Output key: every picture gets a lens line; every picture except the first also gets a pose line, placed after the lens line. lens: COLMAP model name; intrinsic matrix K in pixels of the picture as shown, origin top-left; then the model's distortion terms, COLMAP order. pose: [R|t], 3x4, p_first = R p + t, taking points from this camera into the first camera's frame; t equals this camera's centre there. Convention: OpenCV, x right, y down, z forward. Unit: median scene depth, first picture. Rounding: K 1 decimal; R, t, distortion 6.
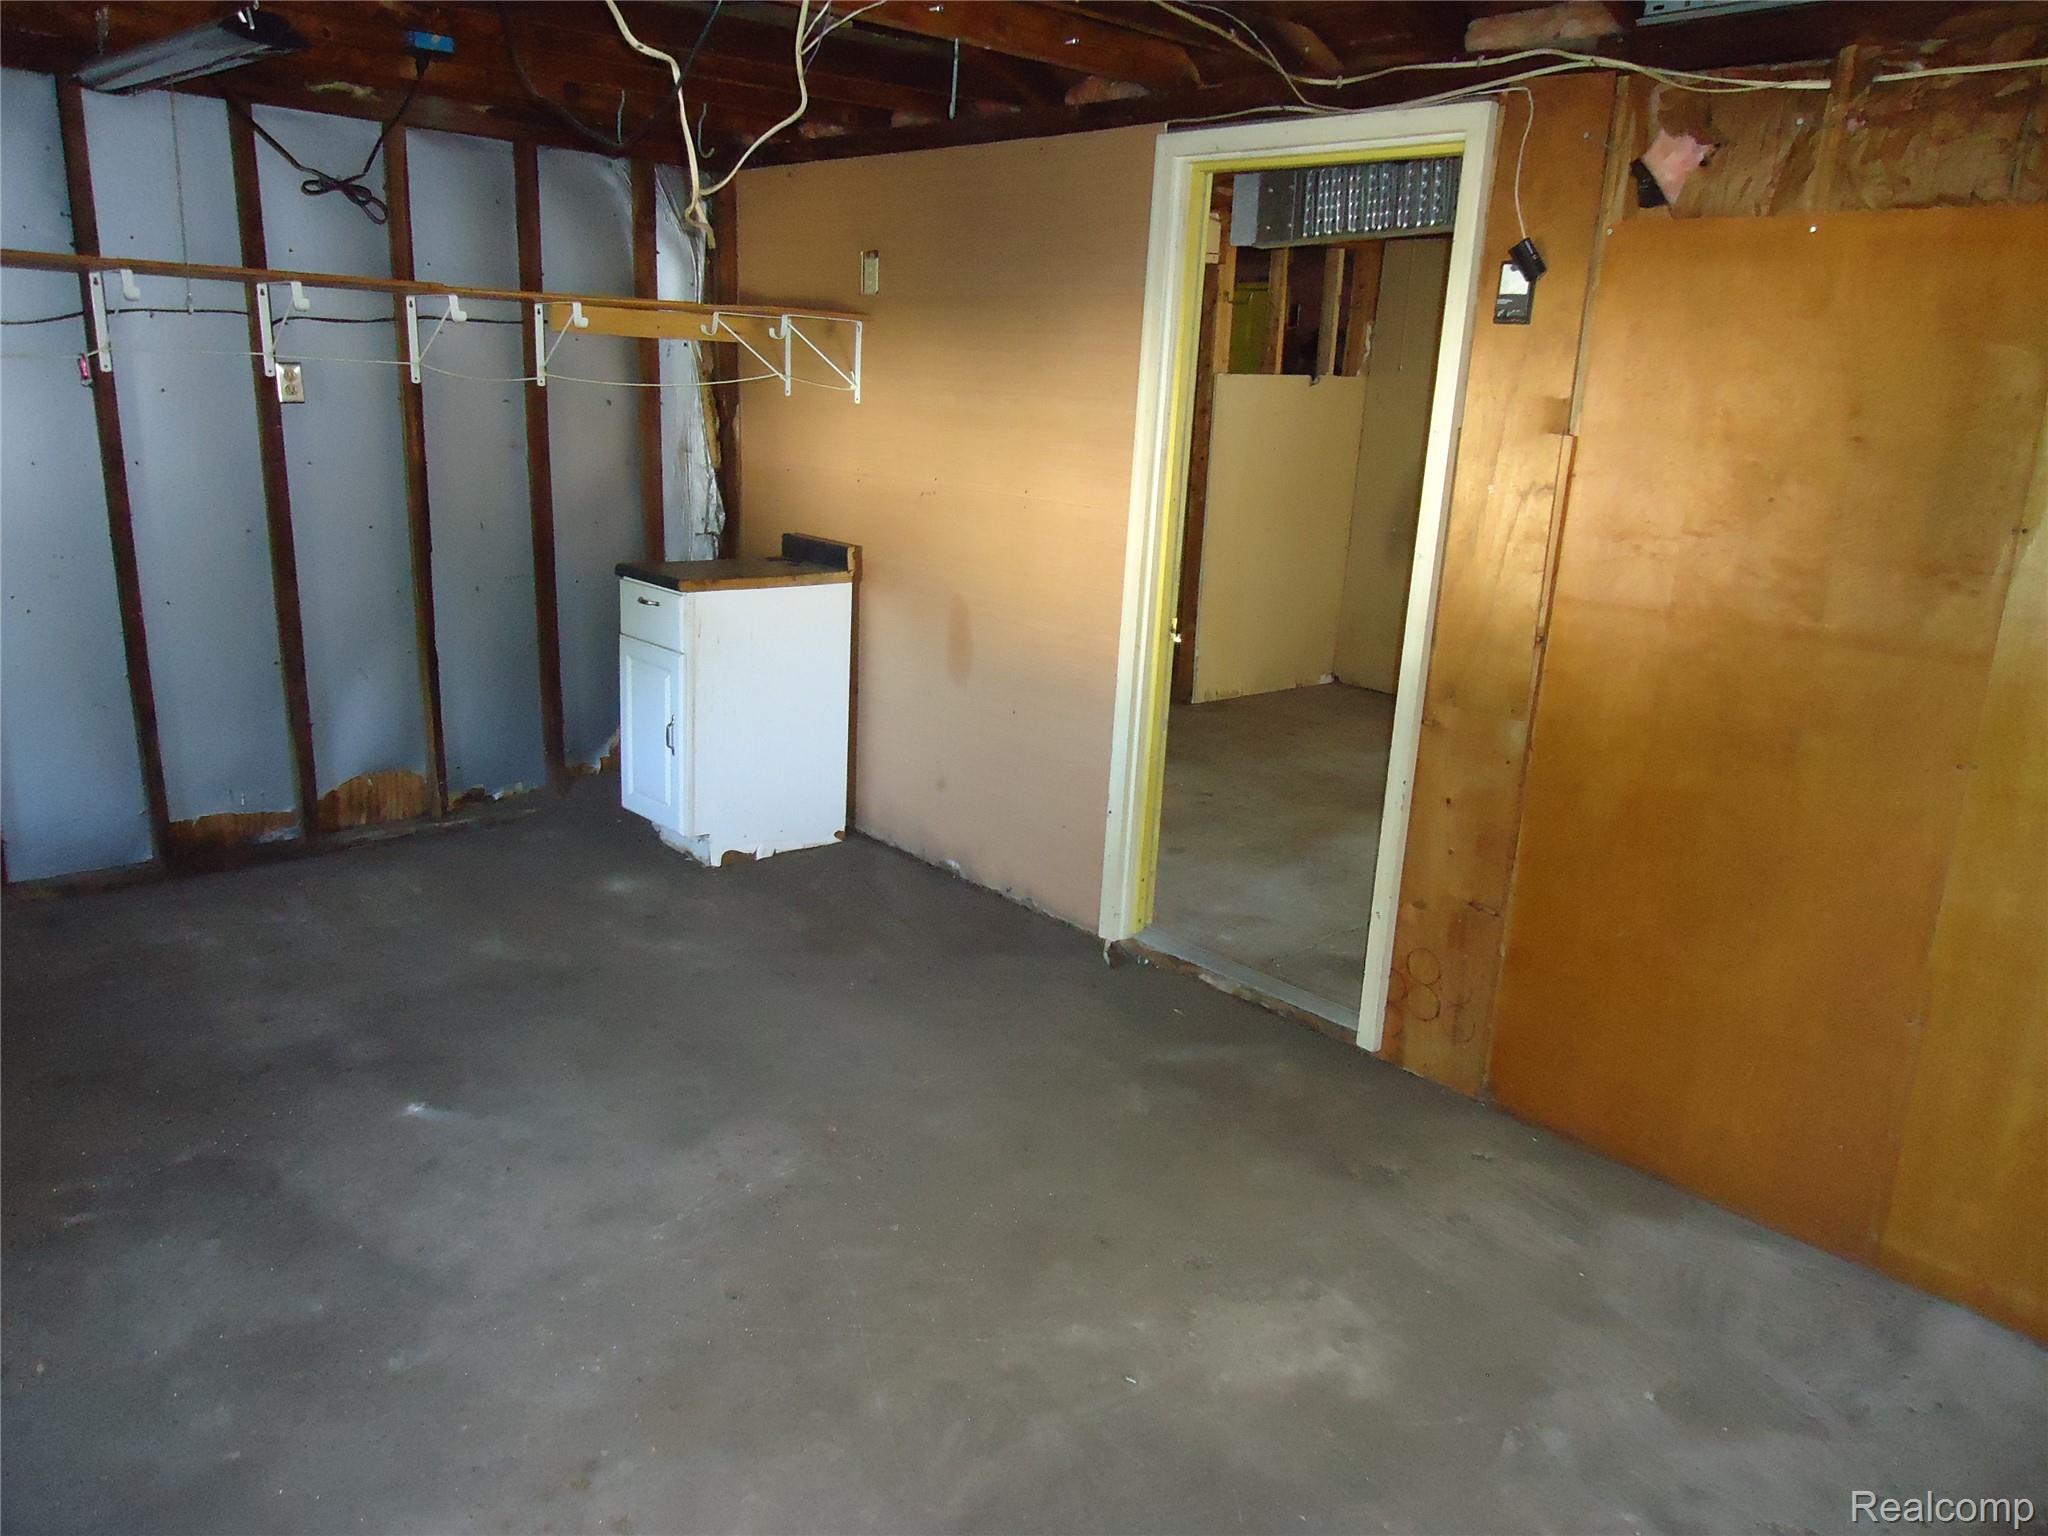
lens RADIAL K [[1508.7, 0, 1027.0], [0, 1508.7, 752.3], [0, 0, 1]] dist [0.004311, -0.007798]
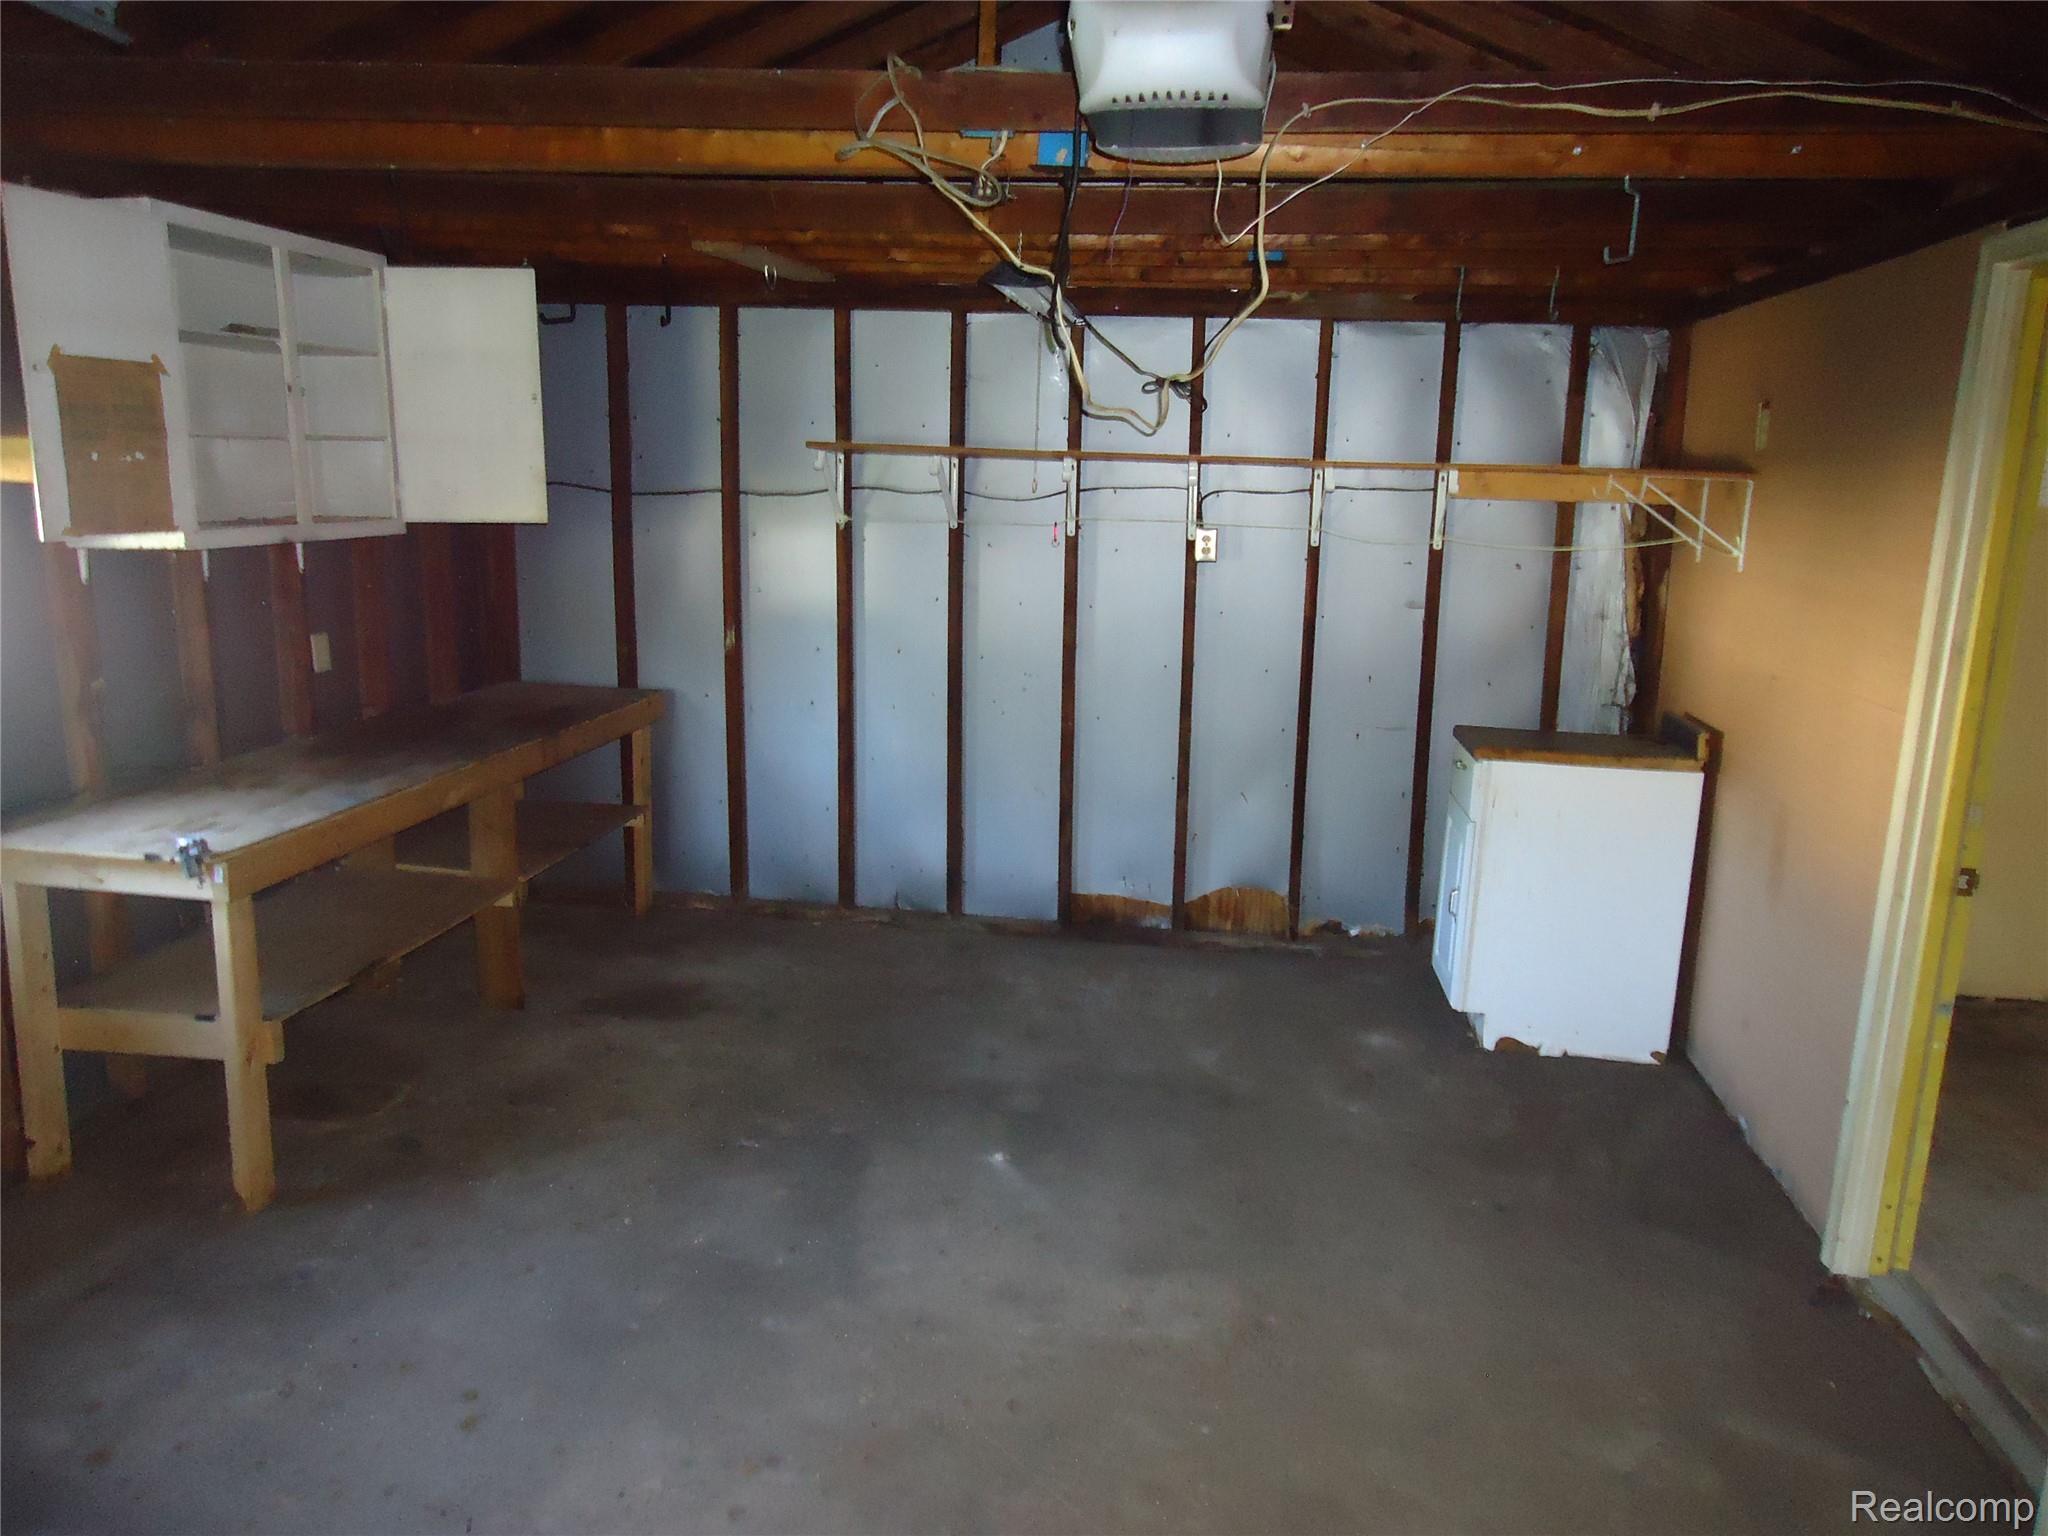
lens RADIAL K [[1508.7, 0, 1027.0], [0, 1508.7, 752.3], [0, 0, 1]] dist [0.004311, -0.007798]
pose [[0.633448, 0.113293, -0.765447, 0.316089], [-0.187849, 0.982146, -0.010090, -0.043551], [0.750637, 0.150180, 0.643420, 0.147151]]
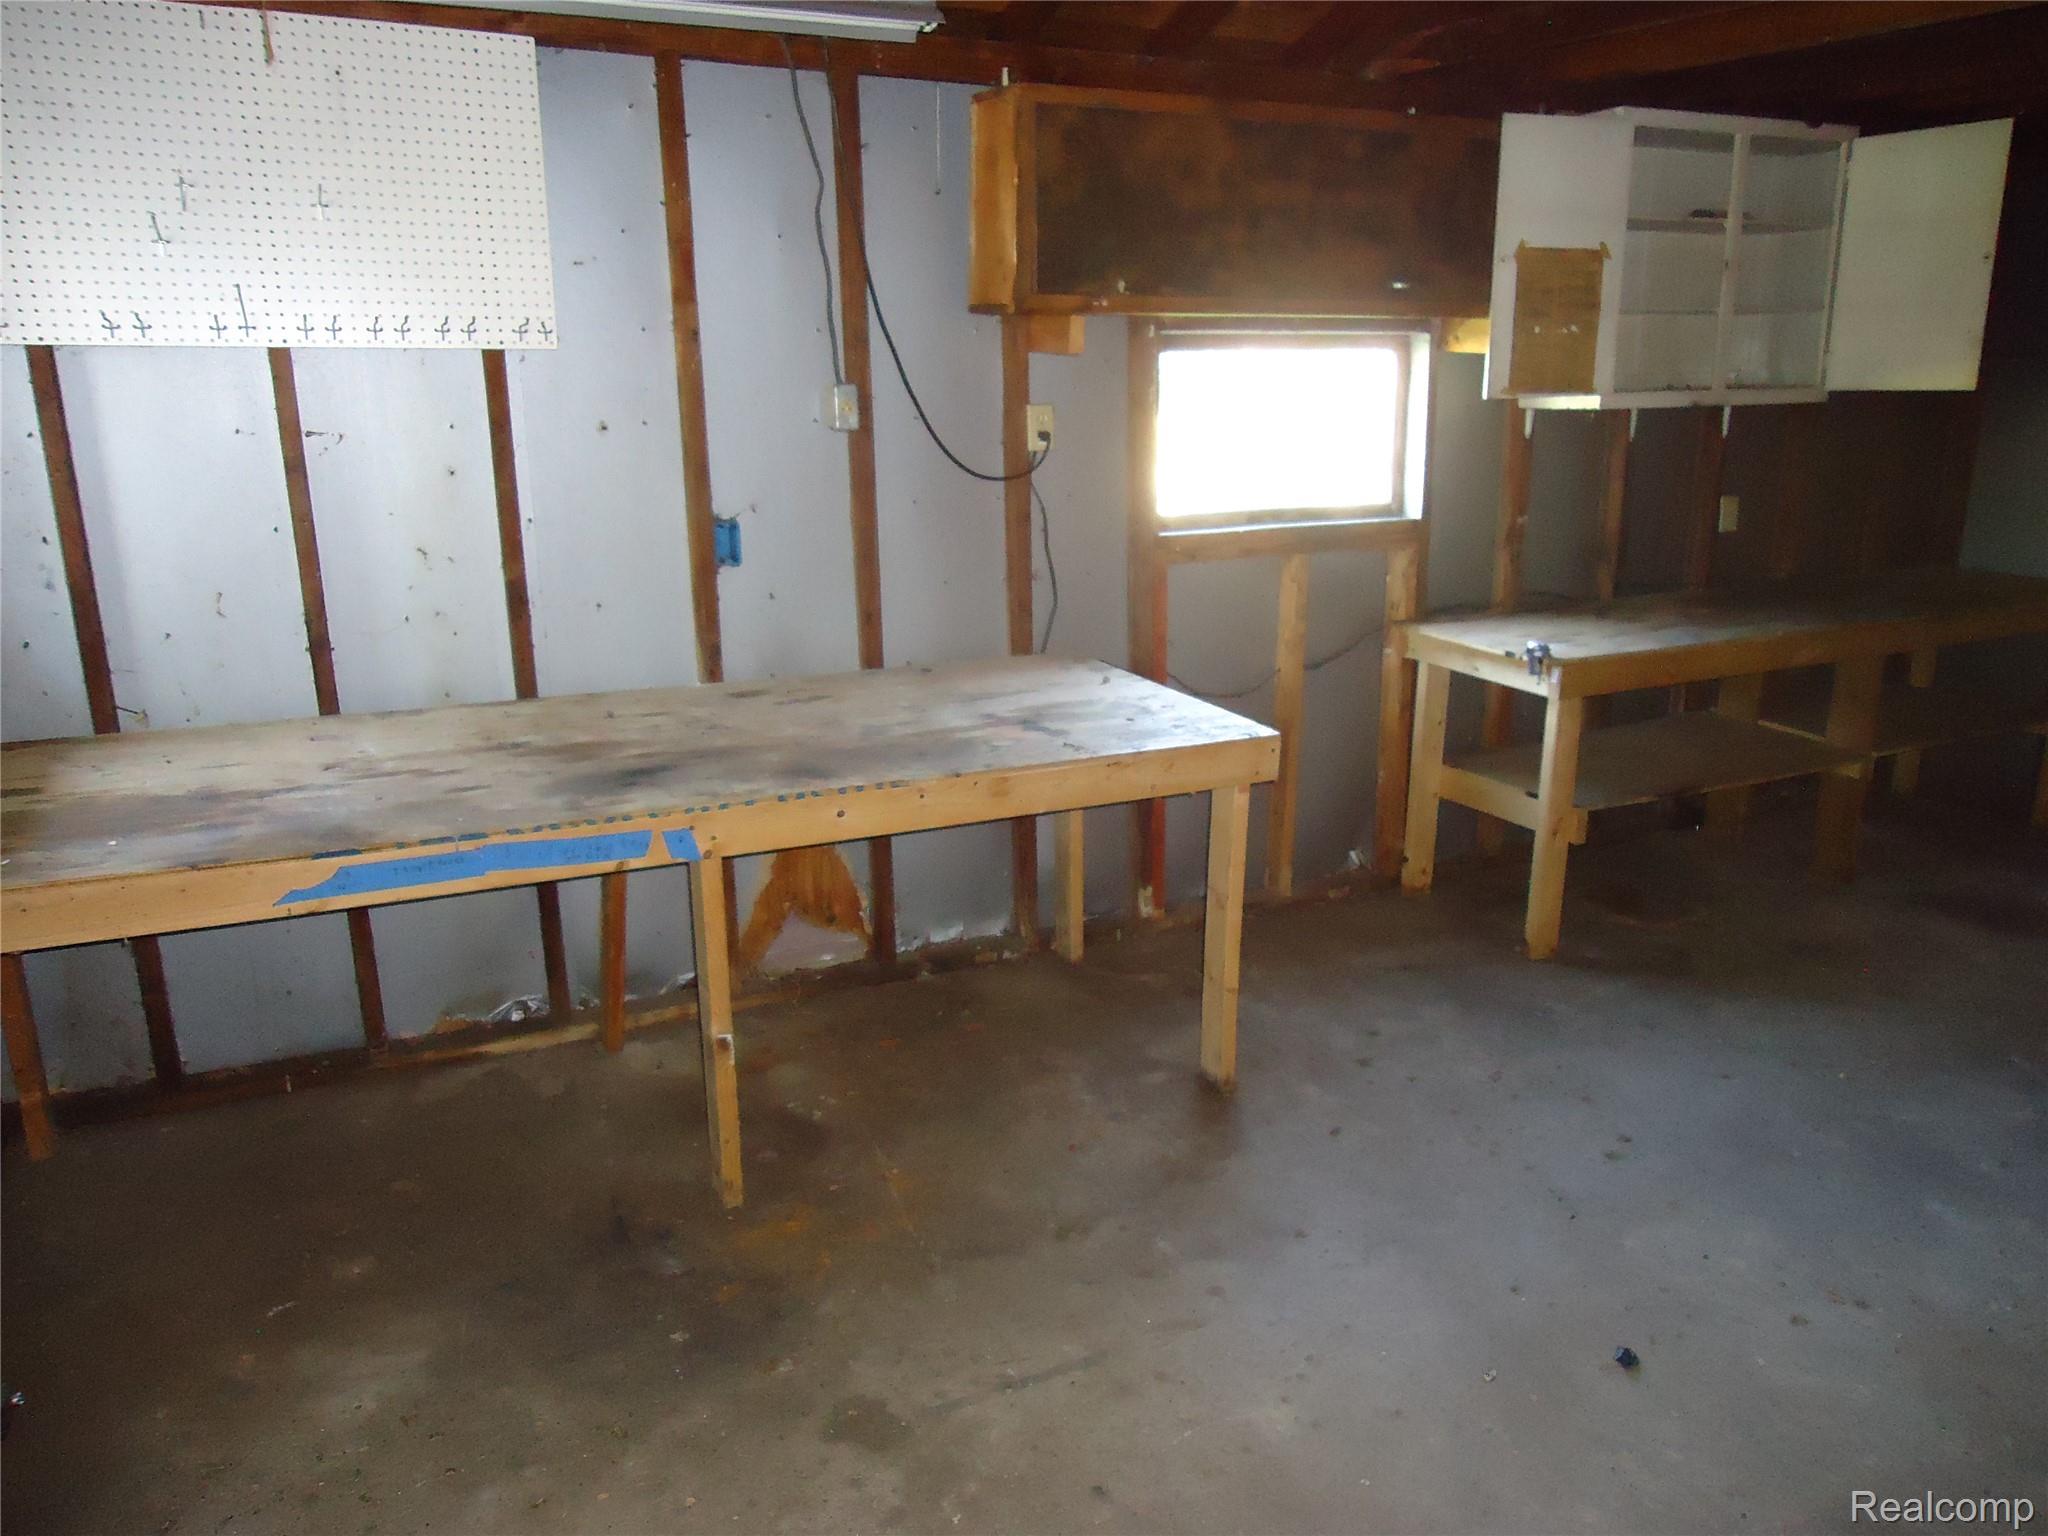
lens RADIAL K [[1508.7, 0, 1027.0], [0, 1508.7, 752.3], [0, 0, 1]] dist [0.004311, -0.007798]
pose [[-0.281095, 0.200893, -0.938418, 0.434818], [-0.248469, 0.929267, 0.273361, -0.043210], [0.926957, 0.310008, -0.211297, 0.239836]]
